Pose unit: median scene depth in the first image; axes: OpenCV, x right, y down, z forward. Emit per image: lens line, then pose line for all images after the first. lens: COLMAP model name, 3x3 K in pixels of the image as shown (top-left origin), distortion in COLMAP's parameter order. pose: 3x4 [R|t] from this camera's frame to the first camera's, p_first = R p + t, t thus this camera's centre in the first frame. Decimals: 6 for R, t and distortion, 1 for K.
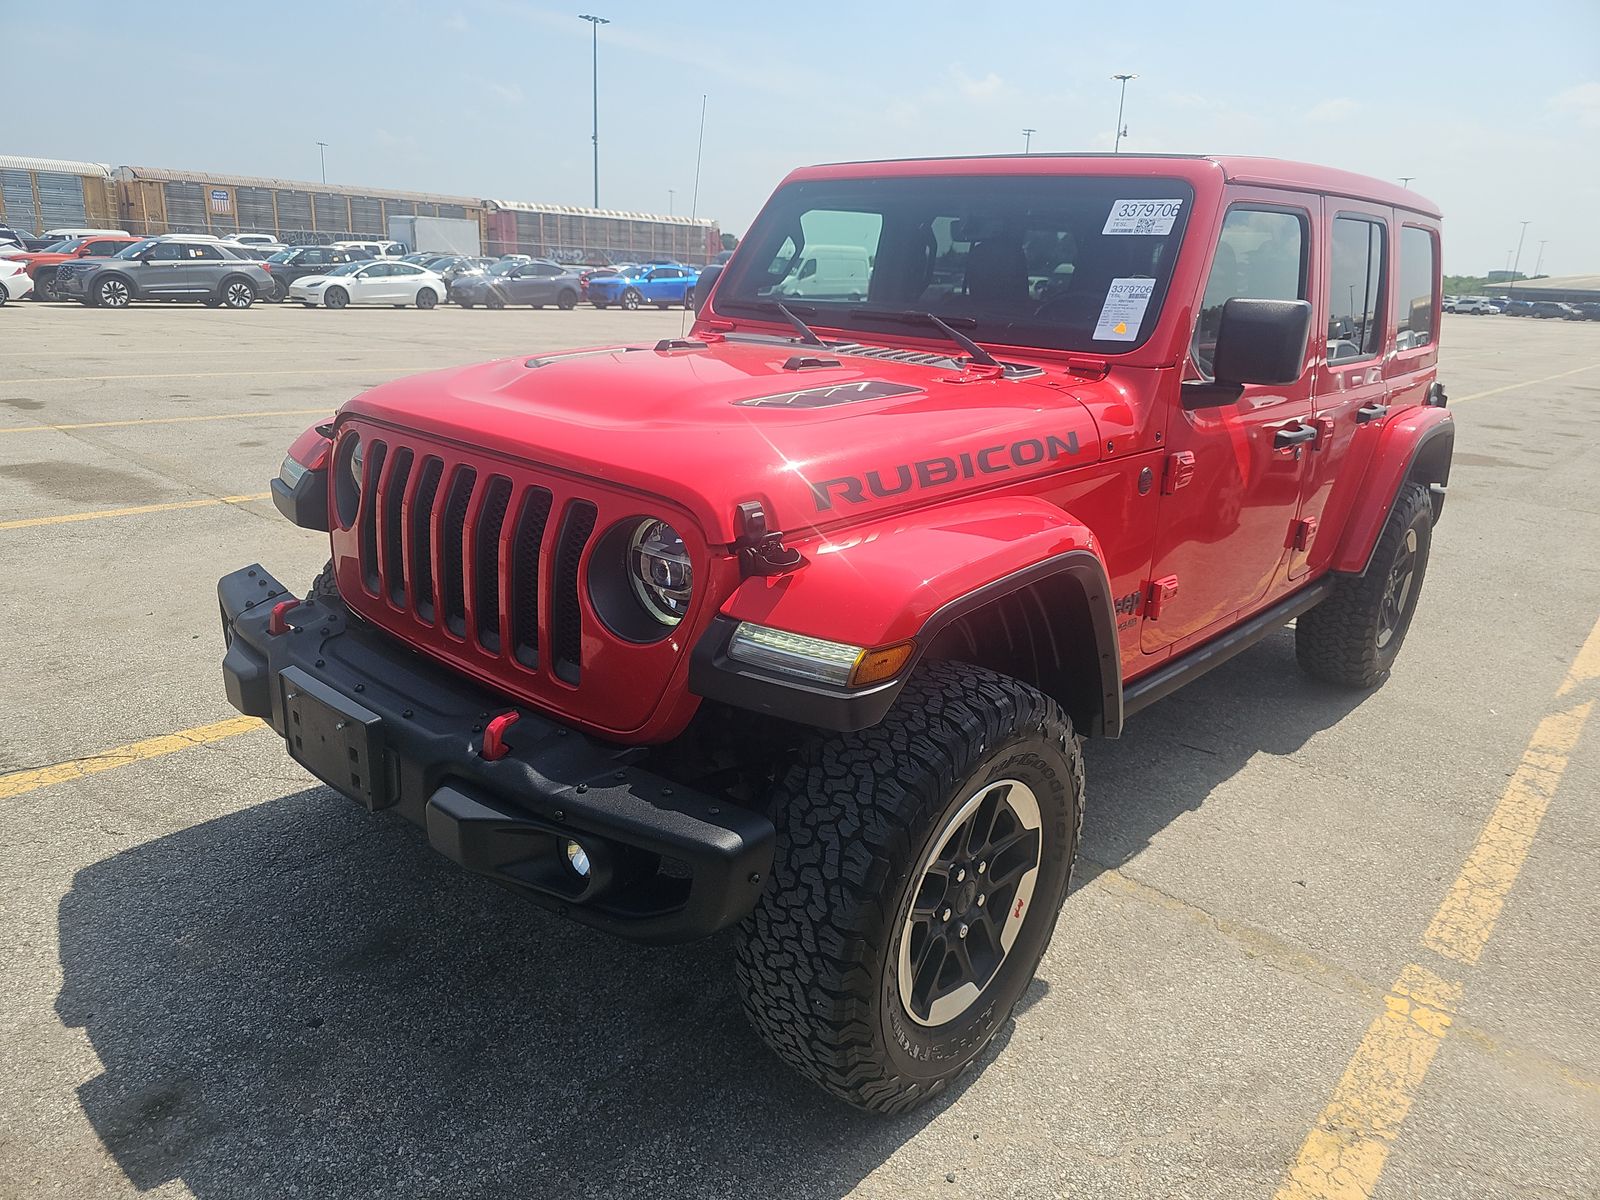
lens RADIAL K [[1079.4, 0, 796.1], [0, 1079.4, 621.0], [0, 0, 1]] dist [0.026373, 0.001516]
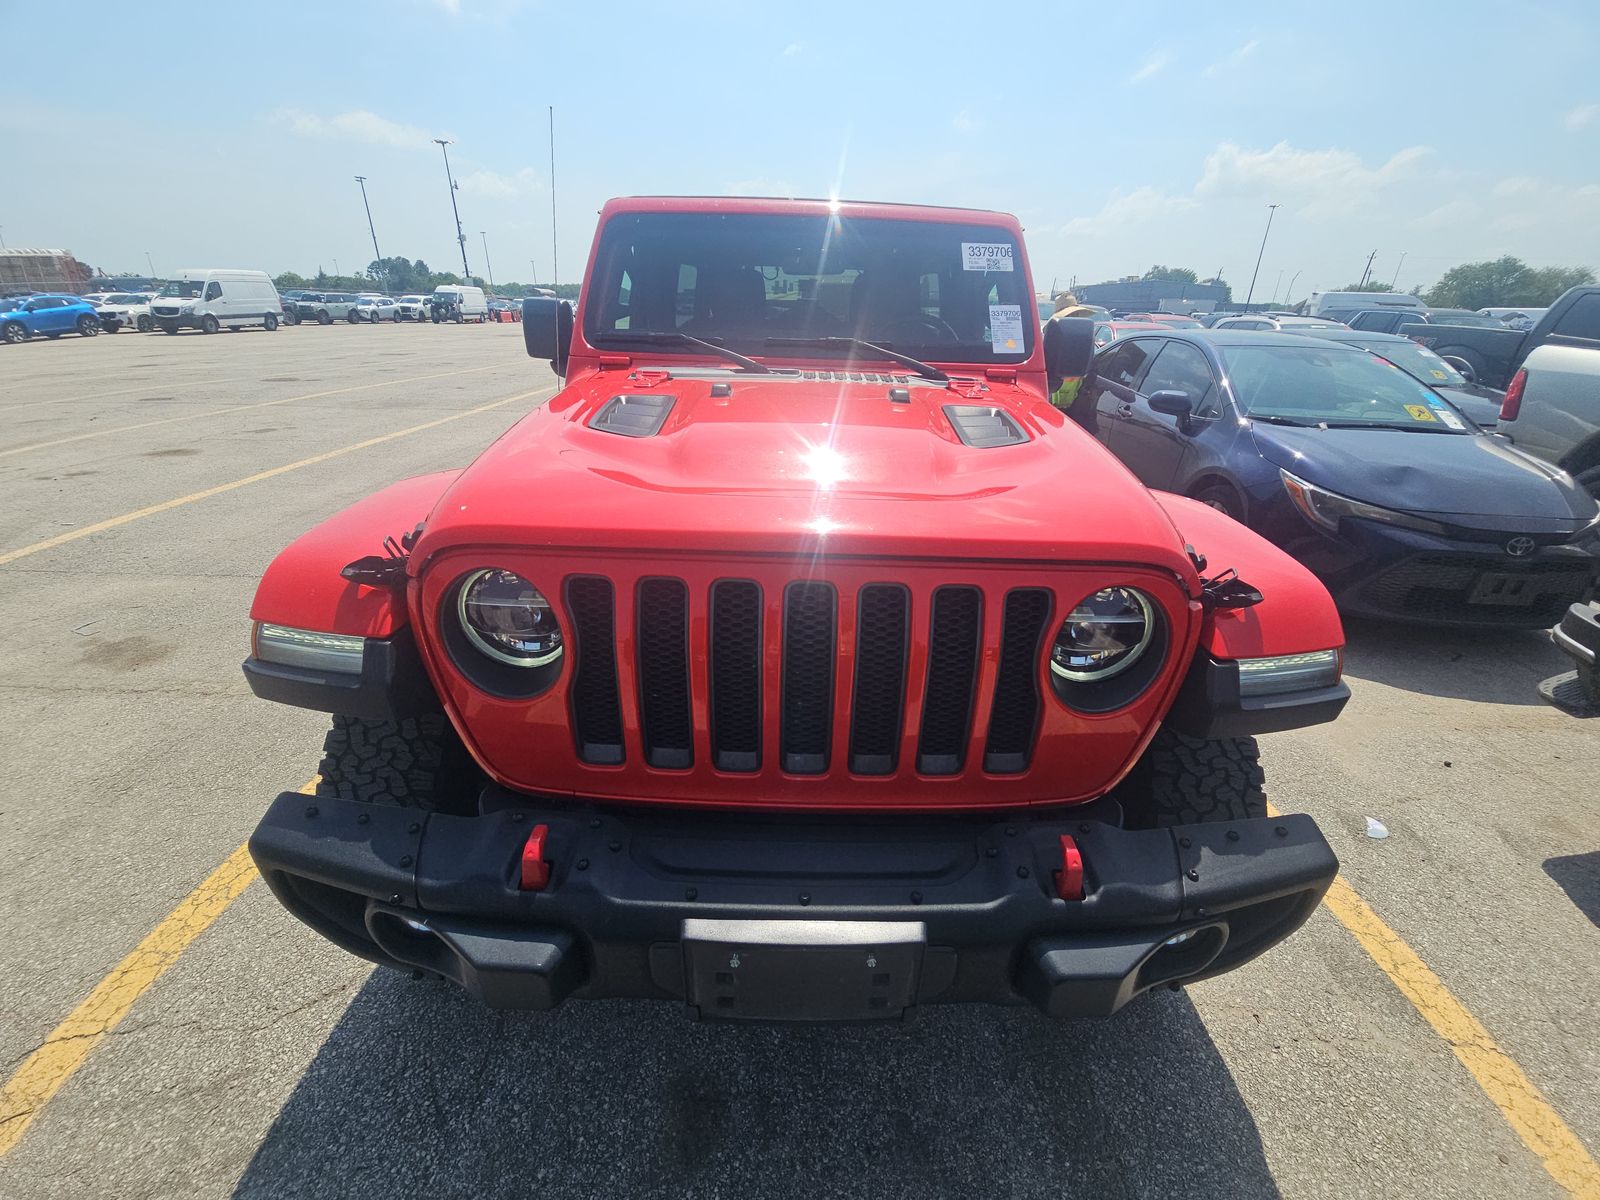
lens RADIAL K [[646.0, 0, 826.8], [0, 646.0, 613.9], [0, 0, 1]] dist [0.034403, -0.022104]
pose [[0.736383, -0.311239, 0.600725, -0.366219], [0.218109, 0.949708, 0.224686, -0.138213], [-0.640444, -0.034432, 0.767233, 0.384275]]
